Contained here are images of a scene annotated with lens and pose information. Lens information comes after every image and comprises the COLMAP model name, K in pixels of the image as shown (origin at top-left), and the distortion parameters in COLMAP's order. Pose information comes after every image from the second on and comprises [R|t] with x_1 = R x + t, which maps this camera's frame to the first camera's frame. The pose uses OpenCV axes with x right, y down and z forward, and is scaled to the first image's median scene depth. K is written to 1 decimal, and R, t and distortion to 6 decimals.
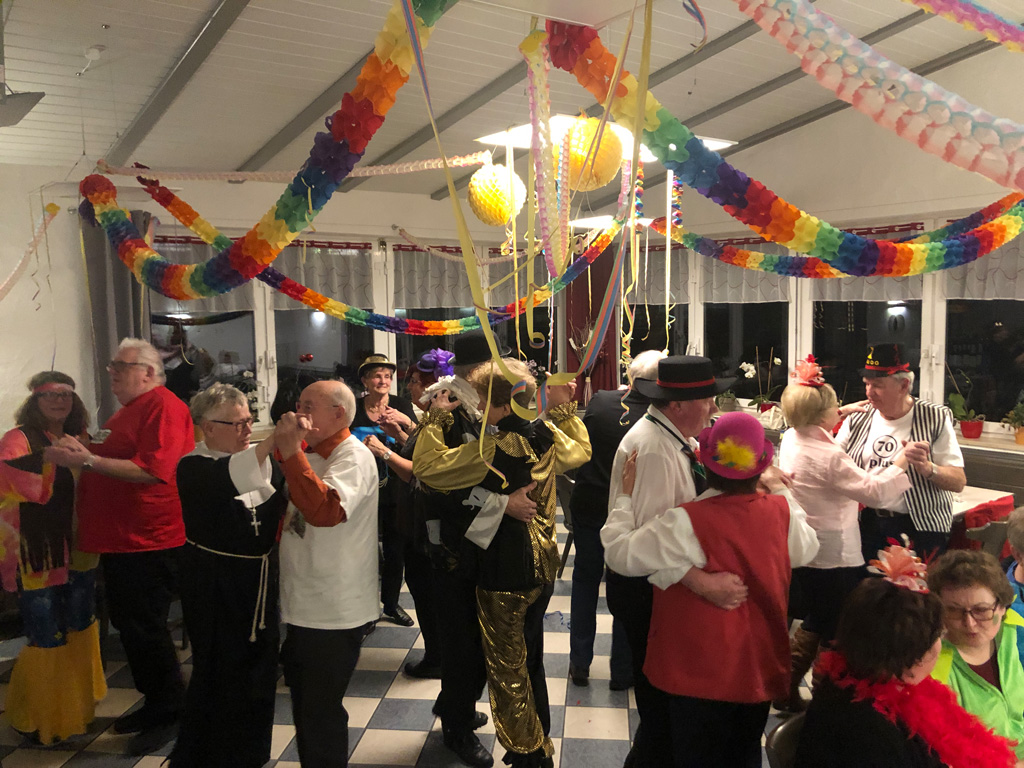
lens RADIAL K [[842.0, 0, 512.0], [0, 842.0, 384.0], [0, 0, 1]] dist [0.004320, -0.002759]
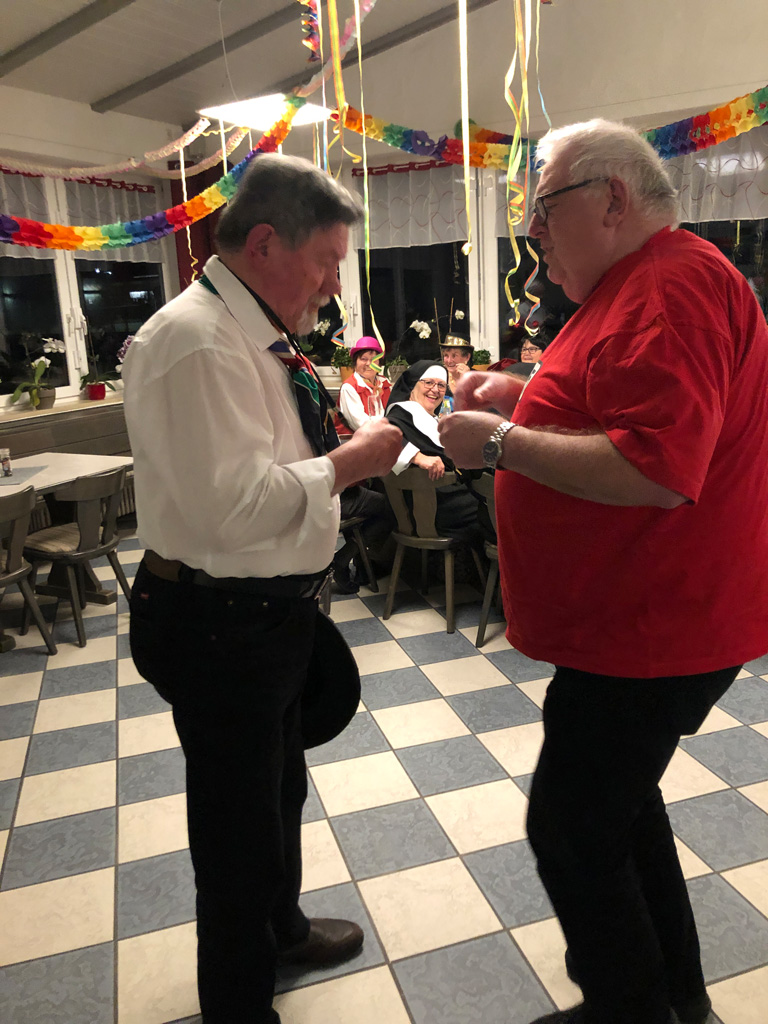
lens RADIAL K [[842.0, 0, 384.0], [0, 842.0, 512.0], [0, 0, 1]] dist [0.004320, -0.002759]
pose [[0.924847, -0.121822, 0.360302, -0.082042], [0.071292, 0.986052, 0.150398, 0.035452], [-0.373598, -0.113408, 0.920632, 0.228396]]
